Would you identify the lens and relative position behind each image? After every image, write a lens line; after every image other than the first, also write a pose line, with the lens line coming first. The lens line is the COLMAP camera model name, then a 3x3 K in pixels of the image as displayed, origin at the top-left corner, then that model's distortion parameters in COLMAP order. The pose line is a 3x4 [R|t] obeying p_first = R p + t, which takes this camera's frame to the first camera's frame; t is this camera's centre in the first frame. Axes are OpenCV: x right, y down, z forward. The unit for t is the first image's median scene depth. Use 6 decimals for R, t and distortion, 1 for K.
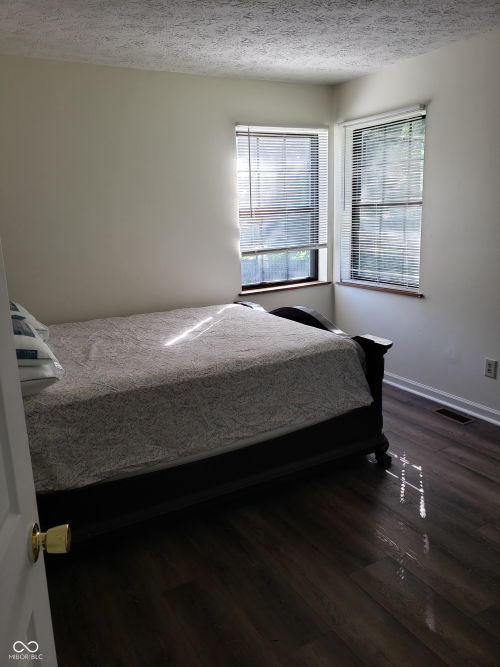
lens RADIAL K [[517.5, 0, 229.7], [0, 517.5, 334.9], [0, 0, 1]] dist [0.027787, -0.007552]
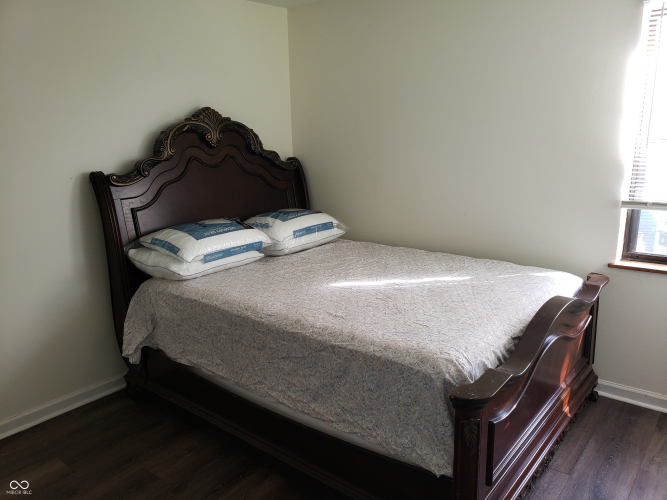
lens RADIAL K [[517.5, 0, 342.9], [0, 517.5, 254.3], [0, 0, 1]] dist [0.027787, -0.007552]
pose [[0.378896, 0.241197, -0.893455, 0.780378], [-0.208854, 0.962818, 0.171352, -0.217751], [0.901564, 0.121677, 0.415183, 0.676235]]
